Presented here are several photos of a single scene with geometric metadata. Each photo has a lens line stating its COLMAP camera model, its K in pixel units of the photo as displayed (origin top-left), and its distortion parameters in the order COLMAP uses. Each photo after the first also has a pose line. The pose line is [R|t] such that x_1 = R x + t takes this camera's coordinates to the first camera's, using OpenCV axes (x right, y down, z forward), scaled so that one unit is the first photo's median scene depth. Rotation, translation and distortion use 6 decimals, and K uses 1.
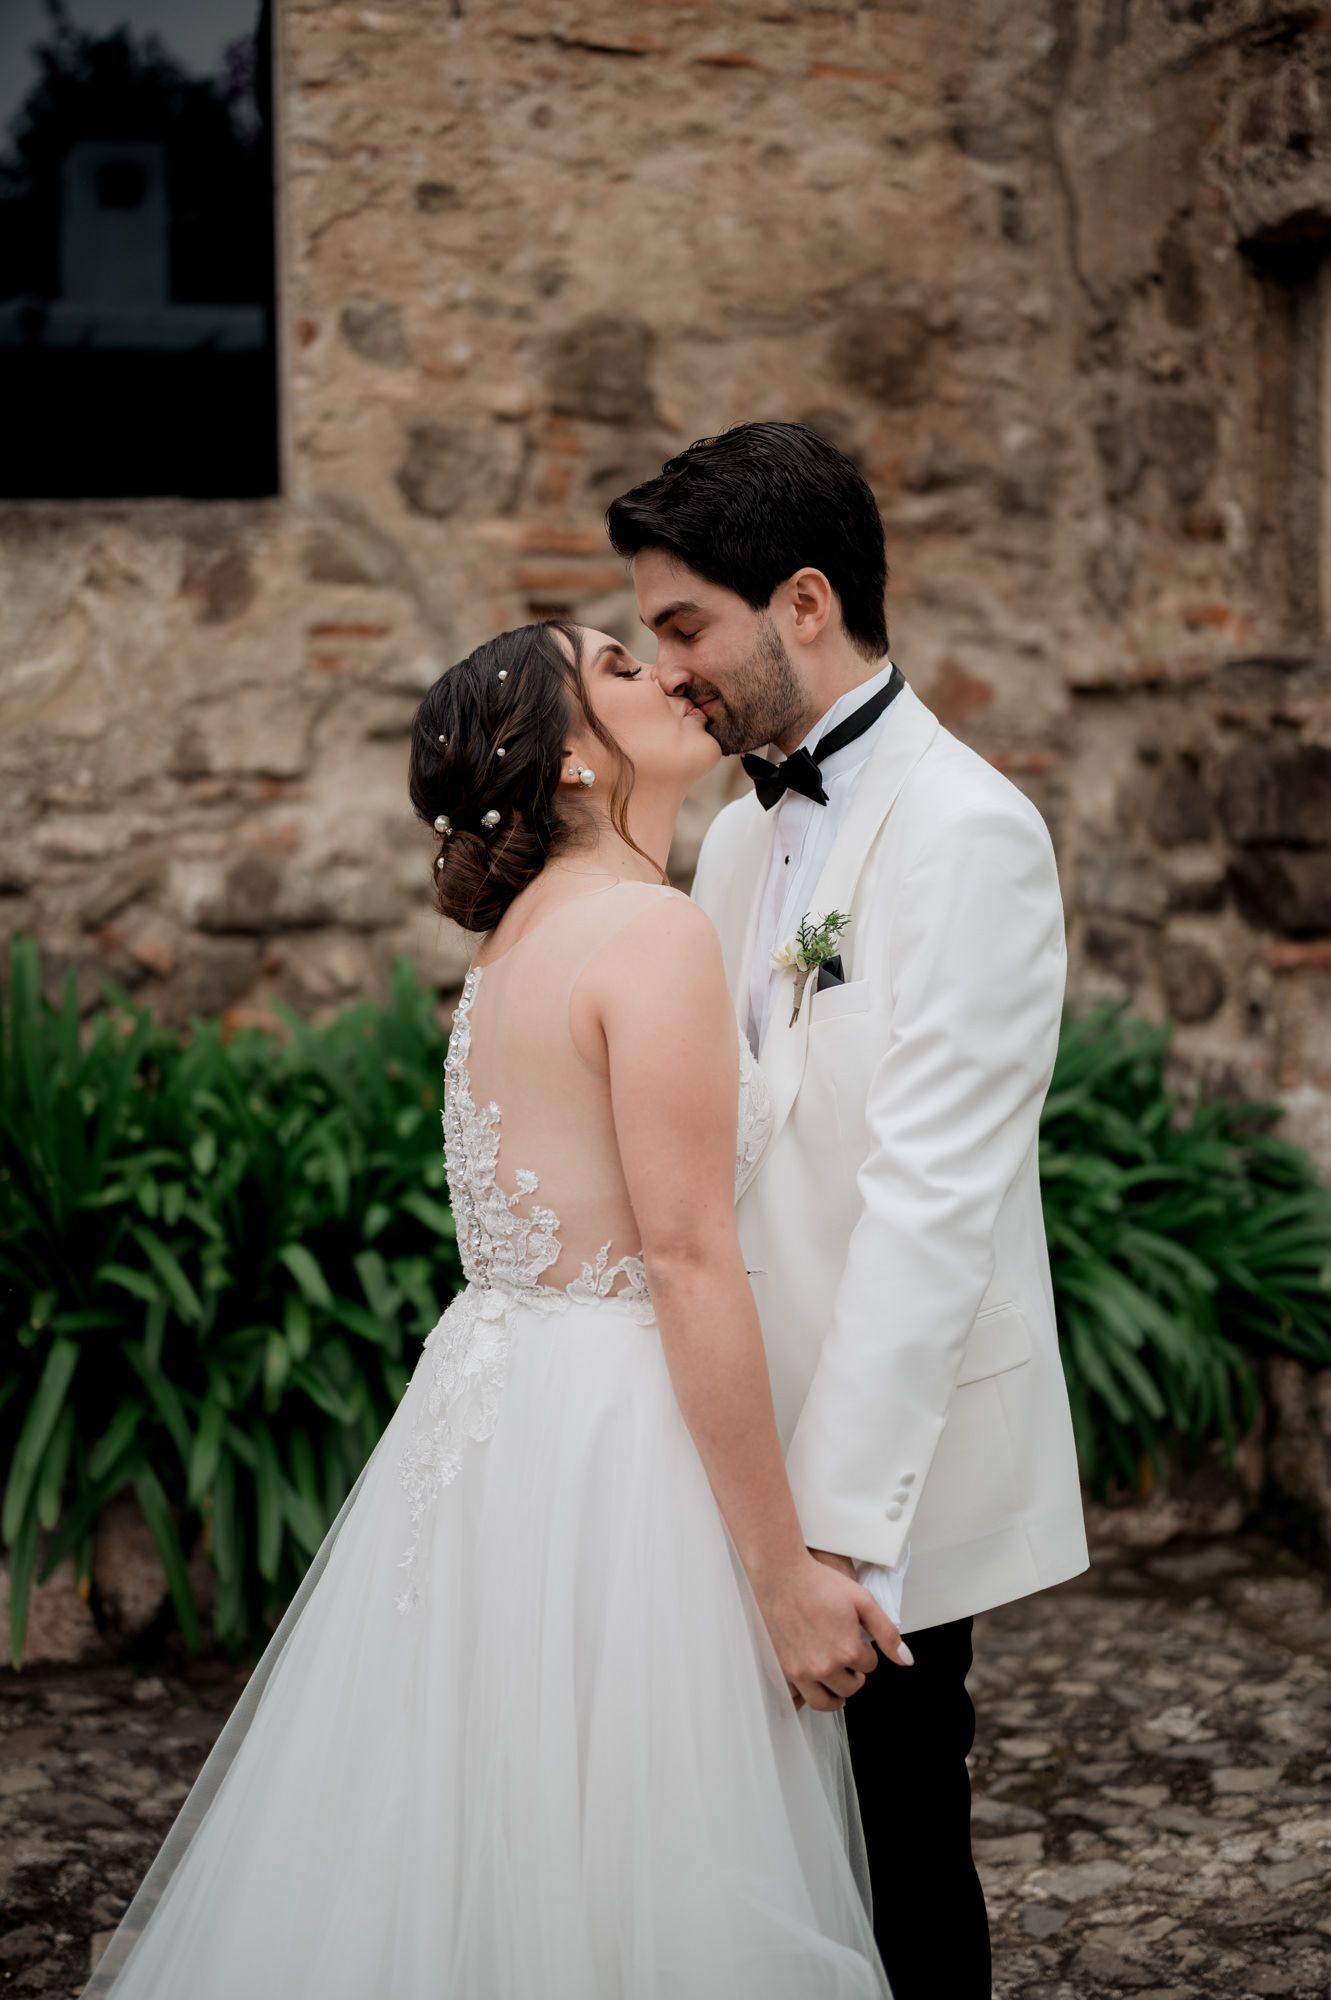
lens RADIAL K [[2789.0, 0, 687.3], [0, 2789.0, 996.6], [0, 0, 1]] dist [-0.002103, -0.215311]
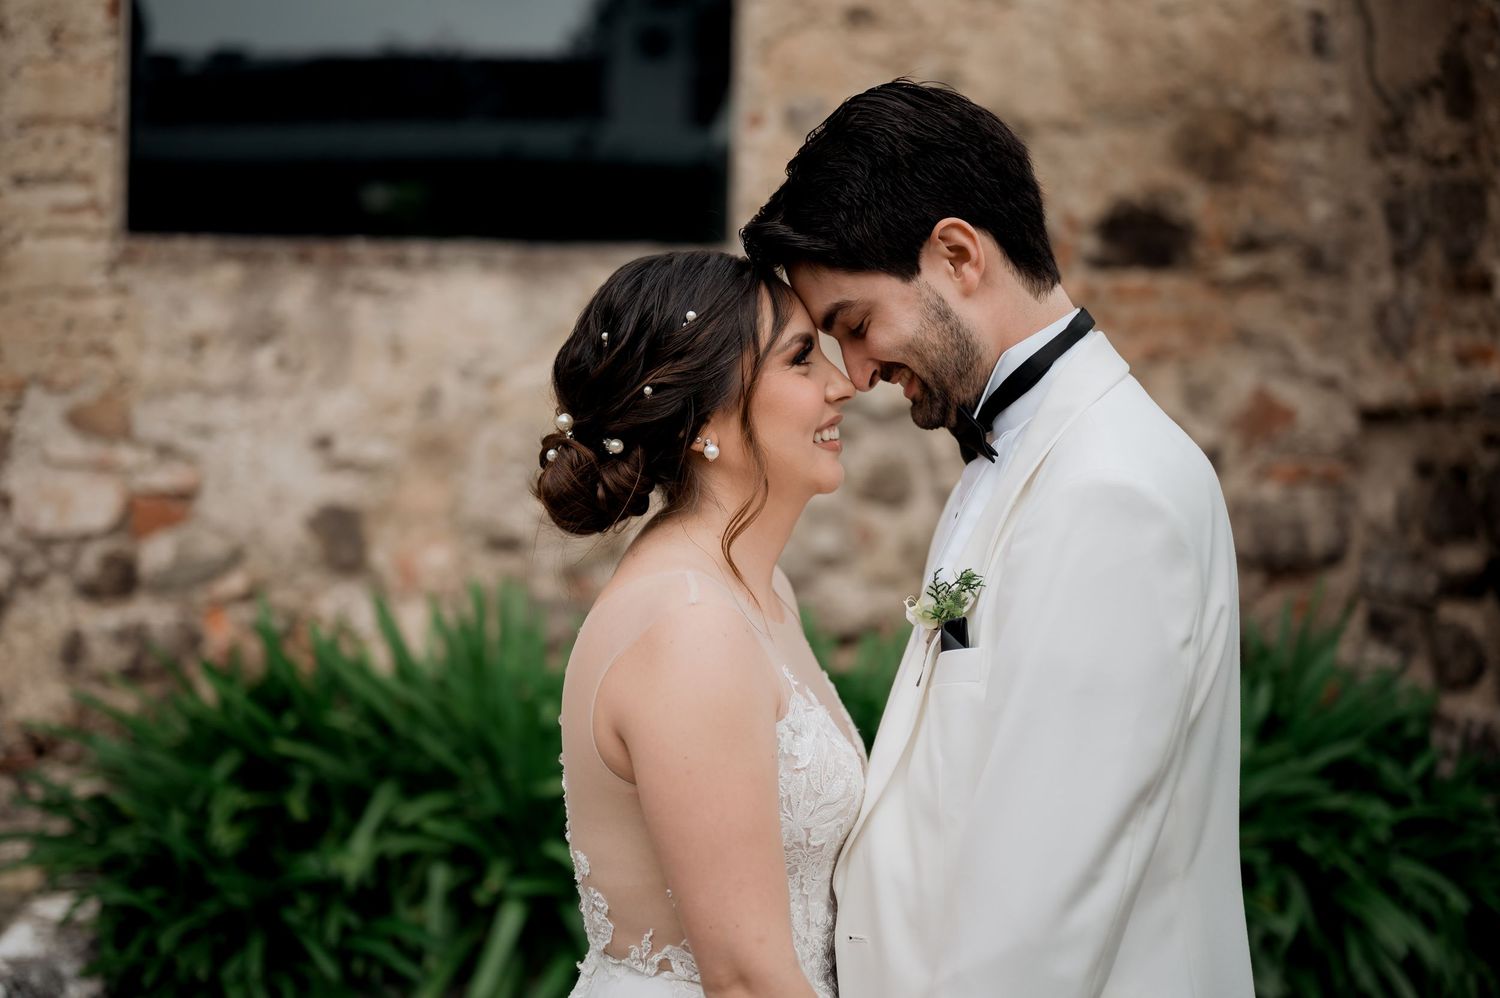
lens RADIAL K [[2095.4, 0, 749.3], [0, 2095.4, 514.2], [0, 0, 1]] dist [-0.017029, -0.166352]
pose [[0.988225, 0.031953, -0.149634, 0.010978], [-0.041818, 0.997121, -0.063254, 0.003884], [0.147182, 0.068766, 0.986716, 0.057074]]
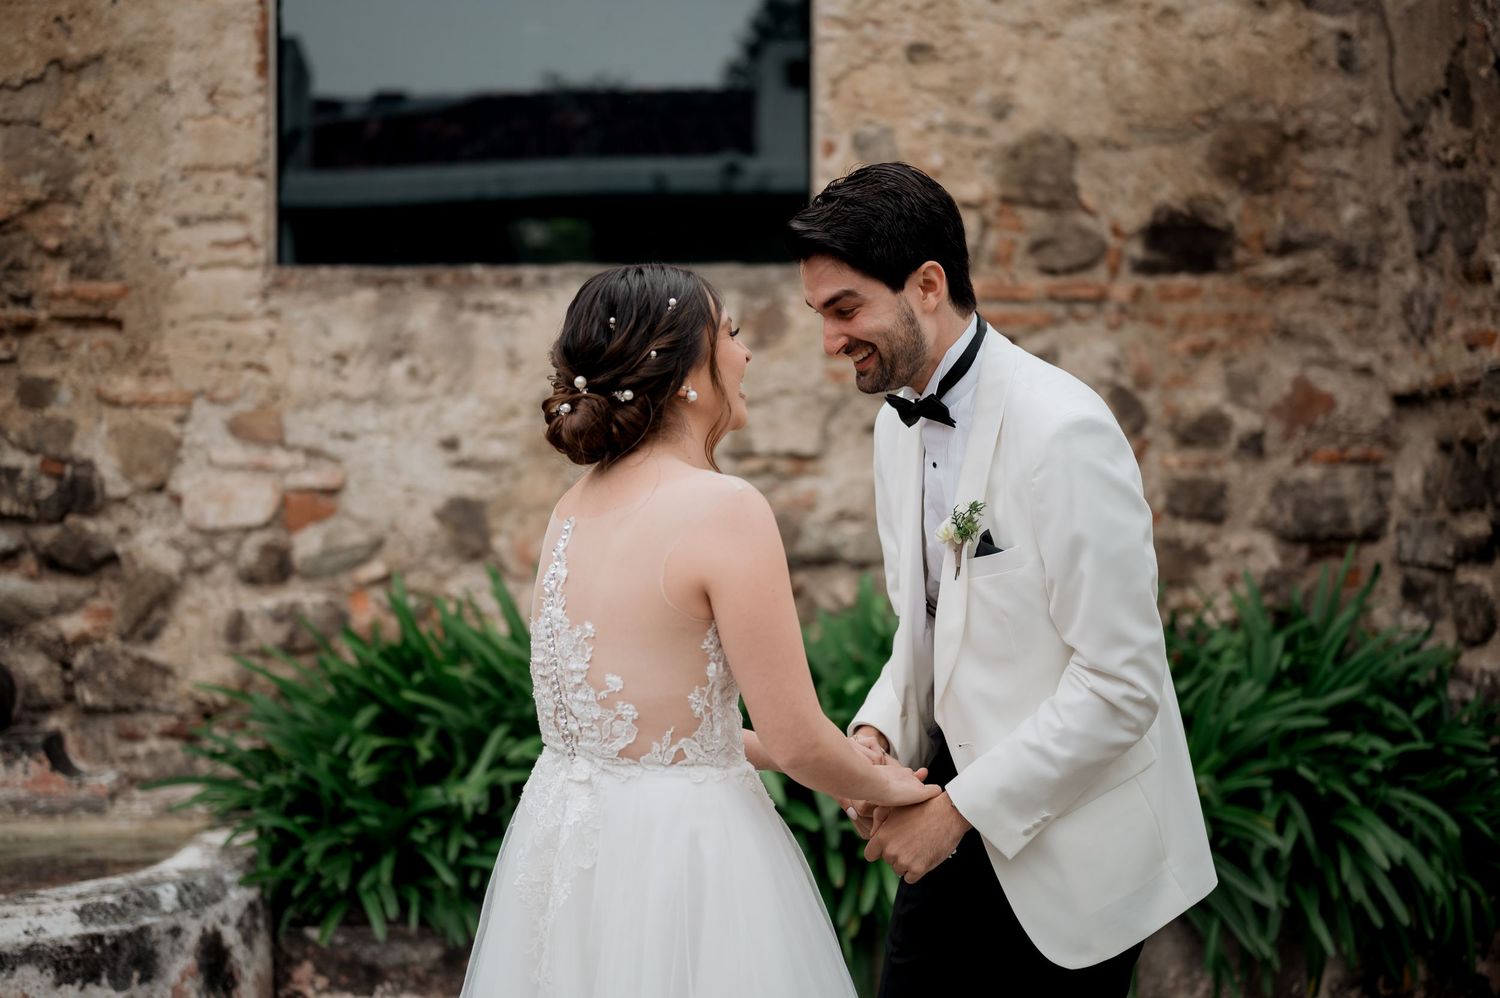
lens RADIAL K [[2107.5, 0, 746.2], [0, 2107.5, 517.0], [0, 0, 1]] dist [0.003021, -0.233840]
pose [[0.973044, 0.011307, -0.230342, 0.074030], [-0.029080, 0.996841, -0.073909, 0.032182], [0.228779, 0.078615, 0.970299, -0.049573]]
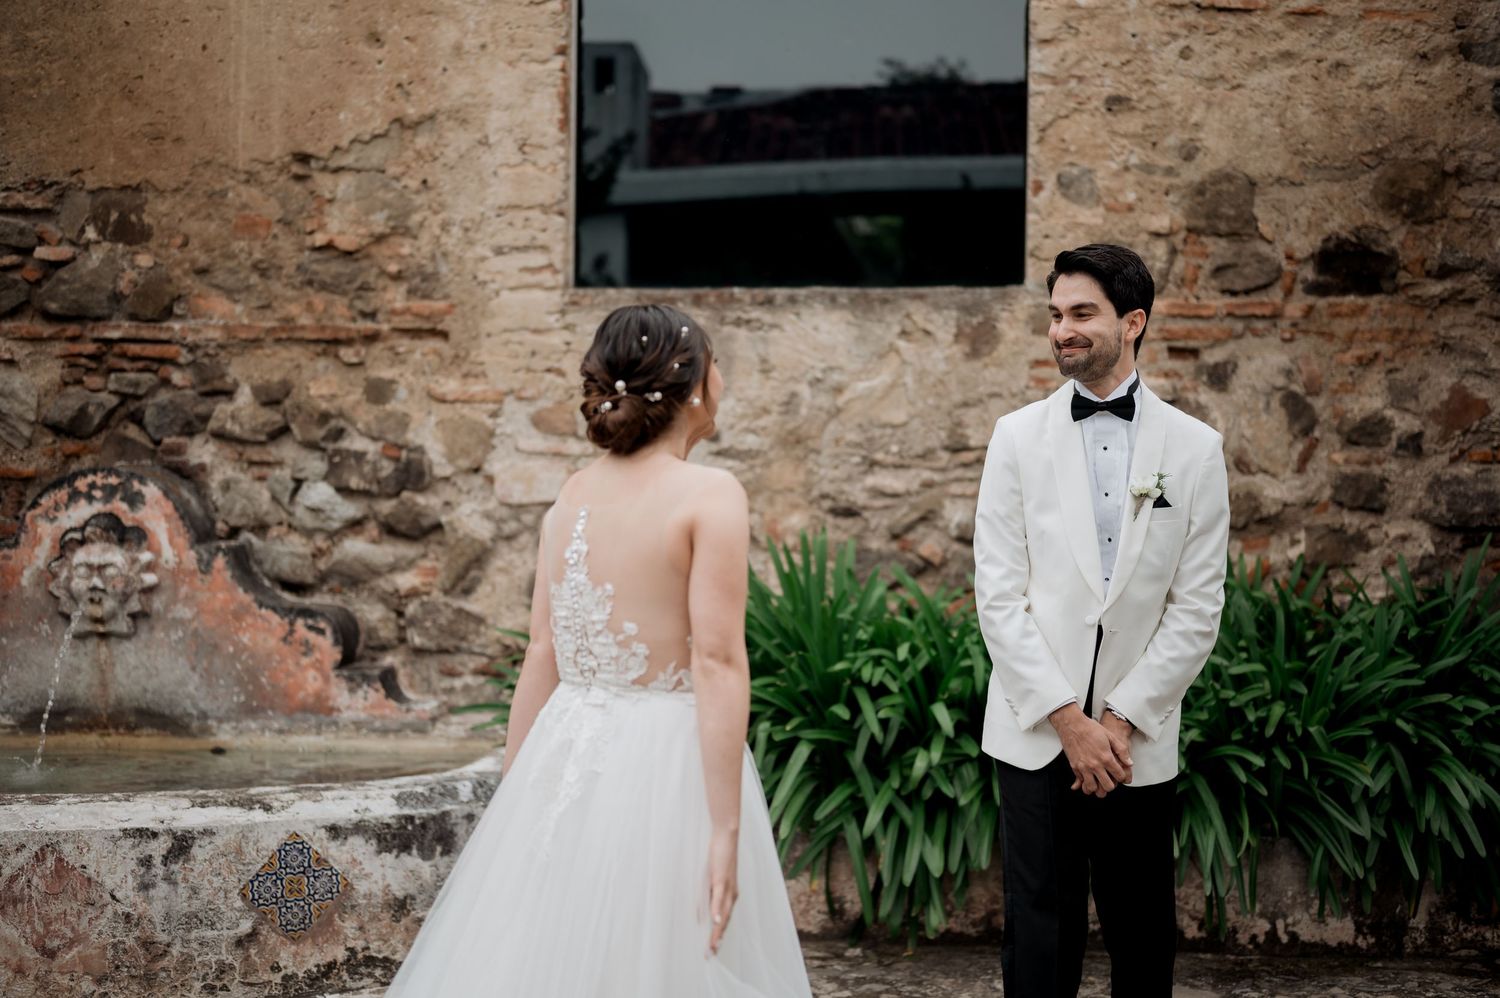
lens RADIAL K [[2055.2, 0, 768.3], [0, 2055.2, 512.7], [0, 0, 1]] dist [-0.010494, -0.136344]
pose [[0.927896, 0.029284, -0.371687, 0.176837], [-0.055449, 0.996663, -0.059901, 0.039591], [0.368693, 0.076192, 0.926424, -0.188562]]
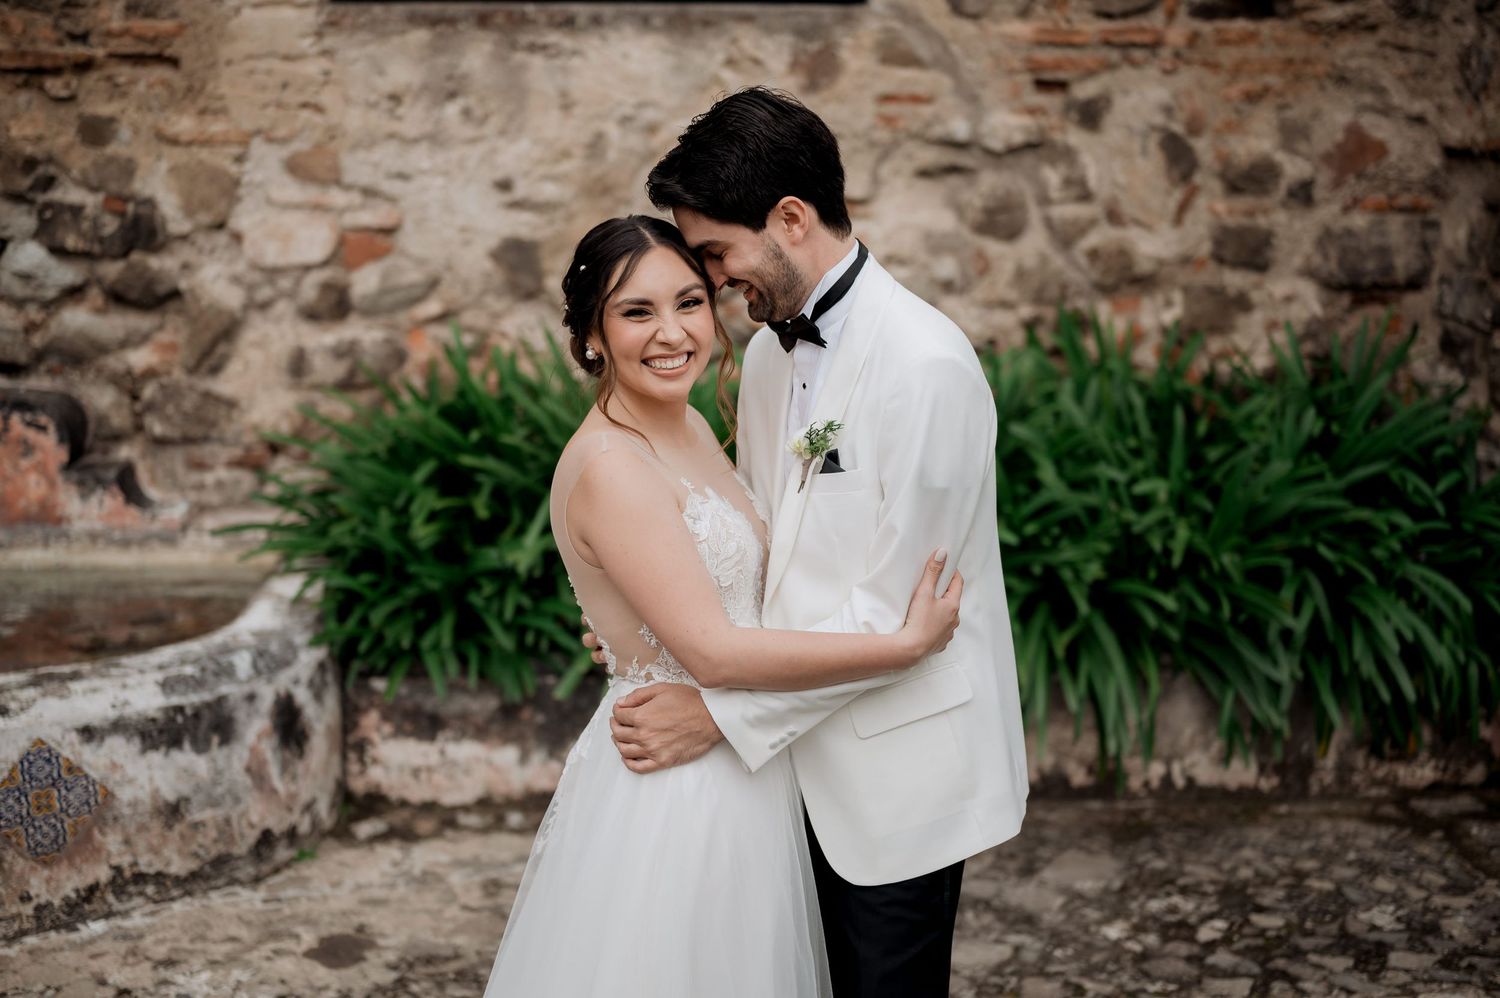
lens RADIAL K [[2119.4, 0, 752.1], [0, 2119.4, 507.3], [0, 0, 1]] dist [-0.004115, -0.211891]
pose [[0.966764, 0.070231, -0.245835, 0.083335], [-0.044993, 0.993260, 0.106816, -0.036248], [0.251680, -0.092205, 0.963408, -0.080527]]
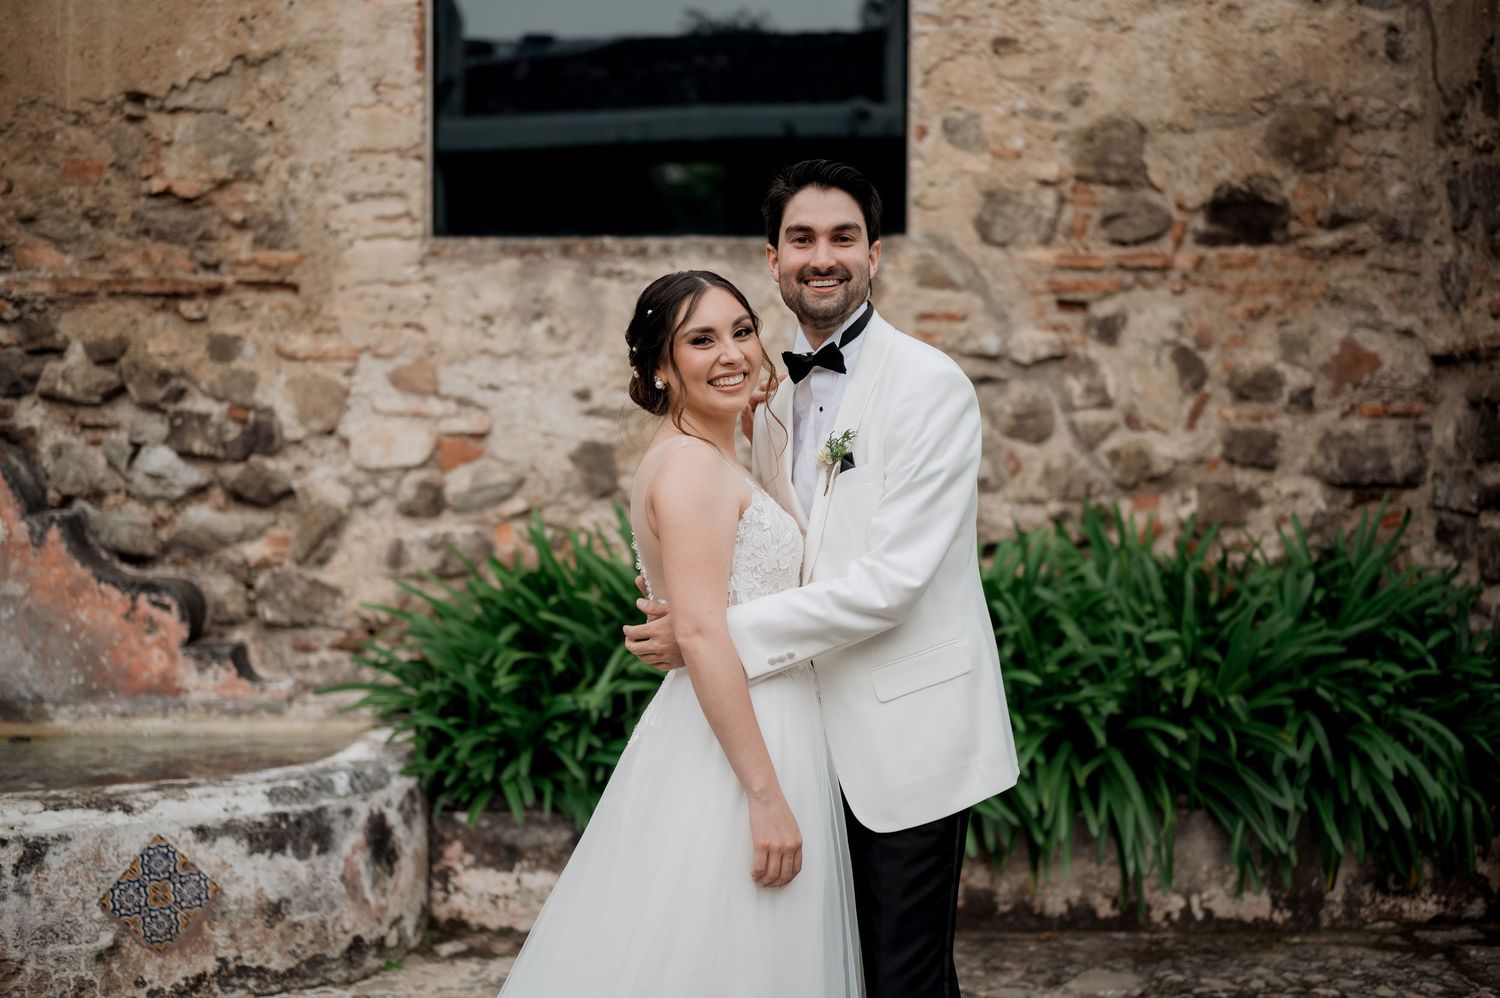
lens RADIAL K [[2046.2, 0, 756.8], [0, 2046.2, 509.0], [0, 0, 1]] dist [-0.004836, -0.182905]
pose [[0.957420, 0.028274, -0.287311, 0.116543], [-0.041542, 0.998328, -0.040189, 0.029391], [0.285695, 0.050413, 0.956994, -0.143504]]
